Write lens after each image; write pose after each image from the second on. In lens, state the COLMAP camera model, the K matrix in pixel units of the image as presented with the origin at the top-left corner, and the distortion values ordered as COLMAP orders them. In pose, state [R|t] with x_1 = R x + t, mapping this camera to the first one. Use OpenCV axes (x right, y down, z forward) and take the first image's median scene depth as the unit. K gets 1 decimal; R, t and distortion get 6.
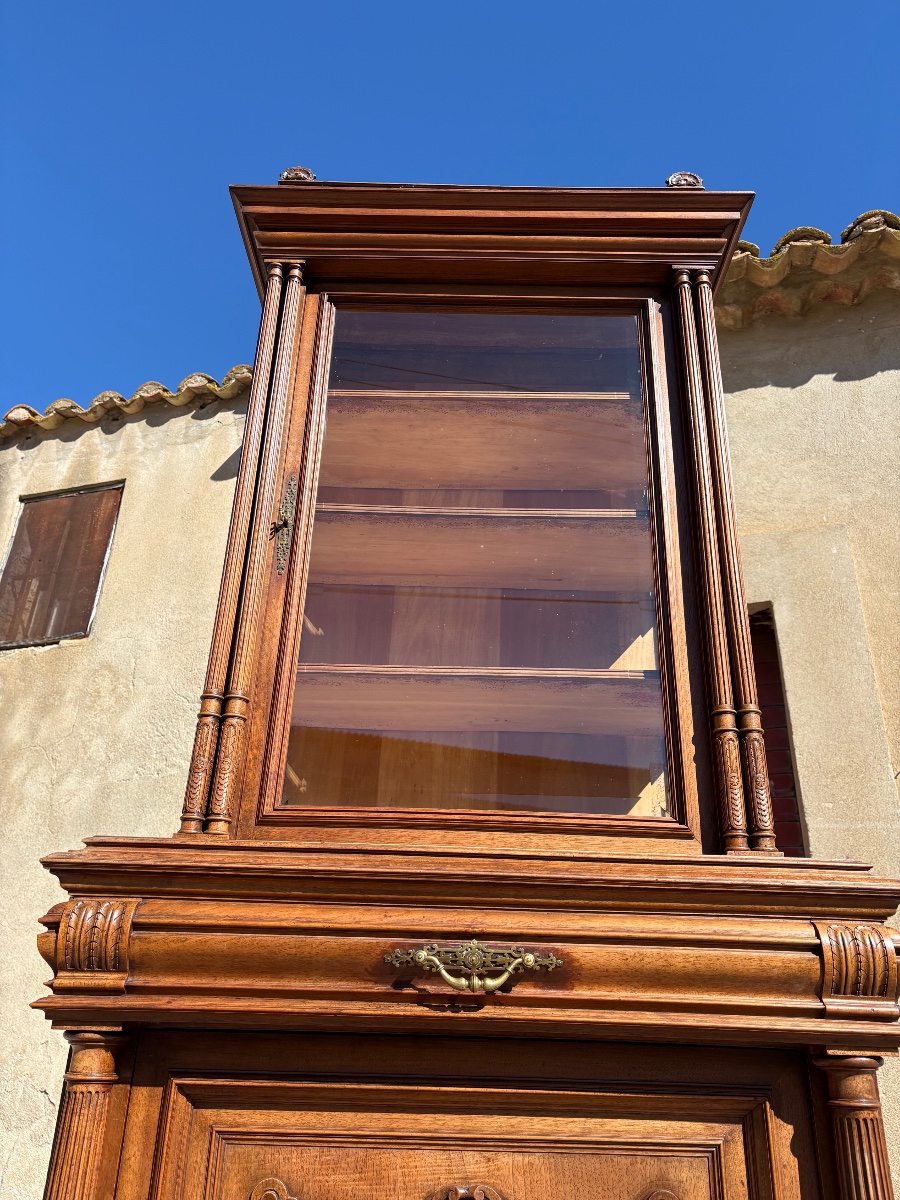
lens RADIAL K [[912.2, 0, 449.5], [0, 912.2, 609.4], [0, 0, 1]] dist [0.022358, -0.000924]
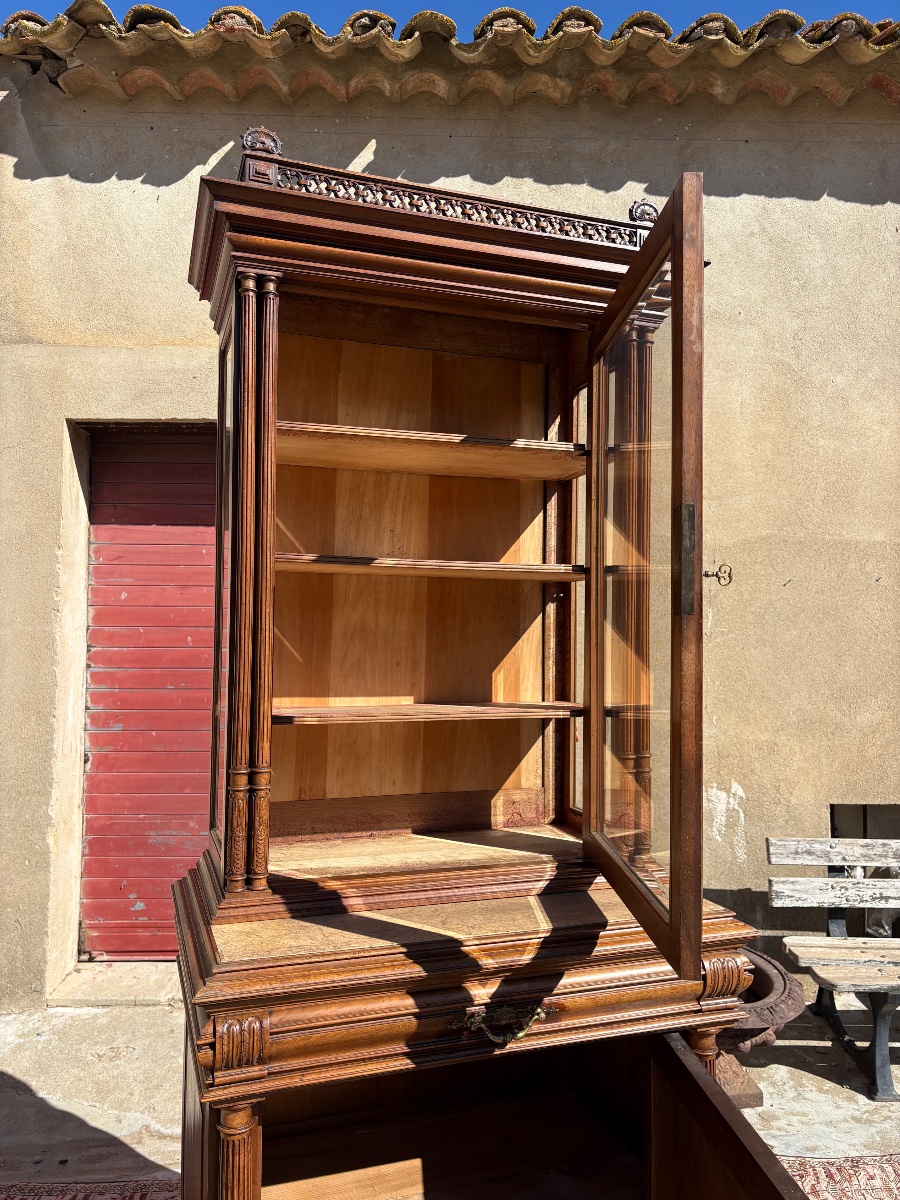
lens RADIAL K [[906.7, 0, 445.1], [0, 906.7, 608.2], [0, 0, 1]] dist [0.064180, -0.074739]
pose [[0.943946, -0.011749, 0.329889, -0.129606], [-0.121347, 0.917040, 0.379884, -0.184127], [-0.306985, -0.398622, 0.864211, 0.003798]]
